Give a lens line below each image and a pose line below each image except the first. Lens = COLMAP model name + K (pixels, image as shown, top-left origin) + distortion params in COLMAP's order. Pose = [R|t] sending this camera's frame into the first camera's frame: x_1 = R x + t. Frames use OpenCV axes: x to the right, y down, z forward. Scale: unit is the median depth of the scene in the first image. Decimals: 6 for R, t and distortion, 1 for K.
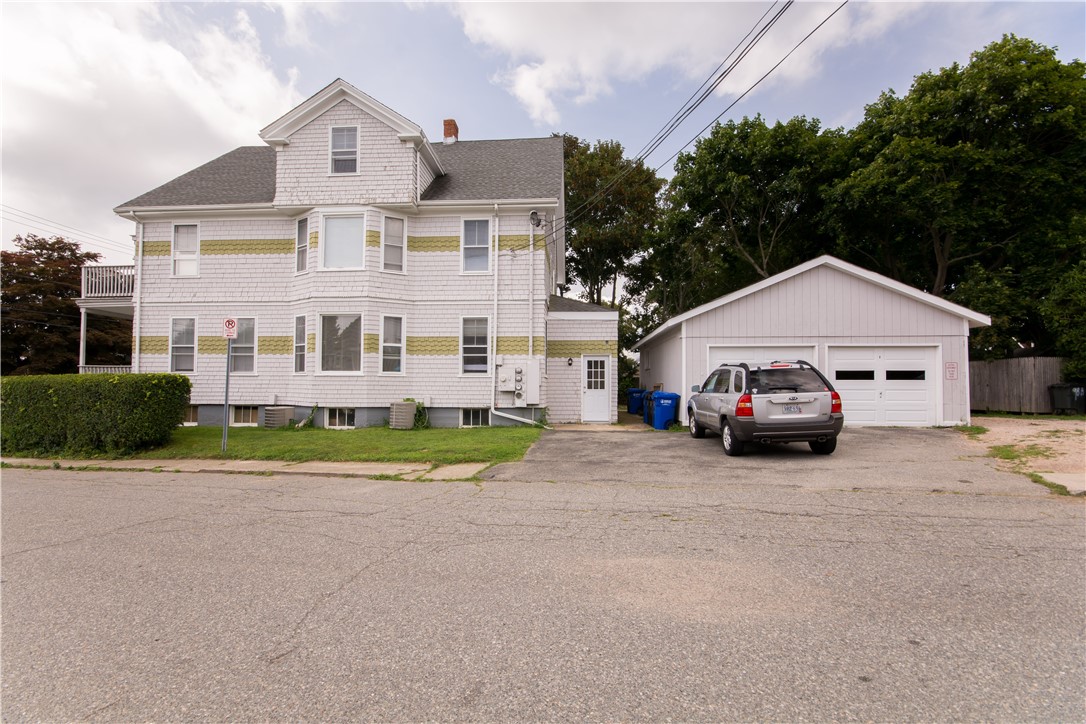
lens RADIAL K [[494.0, 0, 528.7], [0, 494.0, 373.9], [0, 0, 1]] dist [-0.003046, -0.001301]
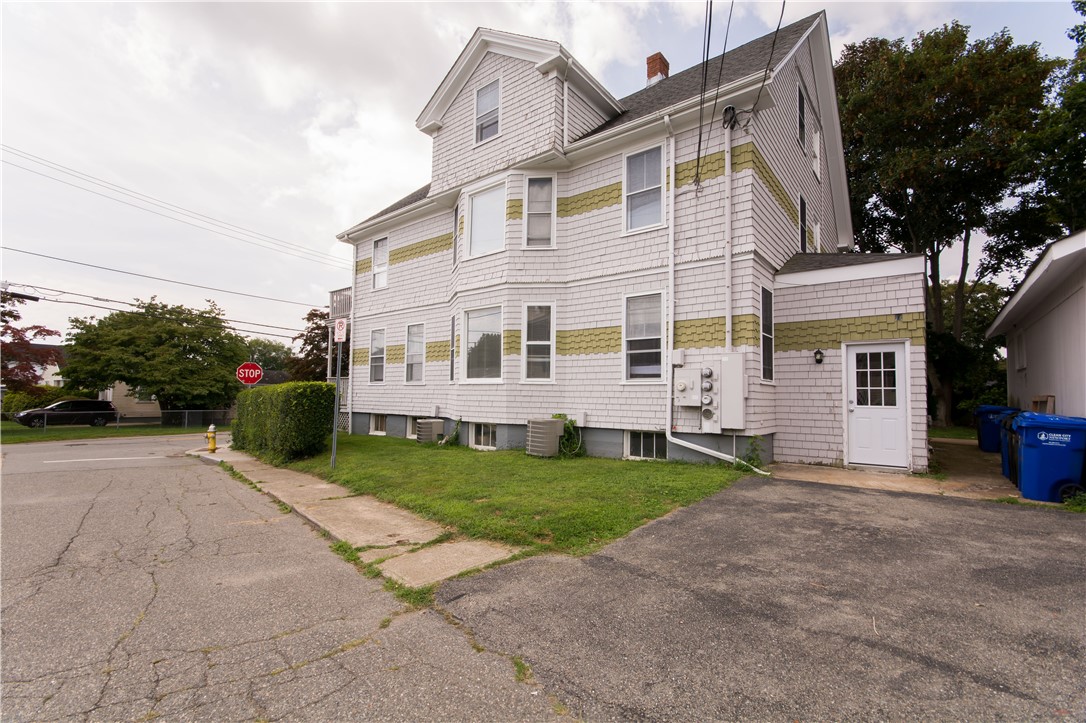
lens RADIAL K [[459.2, 0, 561.9], [0, 459.2, 373.8], [0, 0, 1]] dist [0.001757, -0.004395]
pose [[0.827353, -0.022046, -0.561250, 0.147854], [0.005047, 0.999481, -0.031820, 0.011384], [0.561660, 0.023494, 0.827035, 0.427780]]
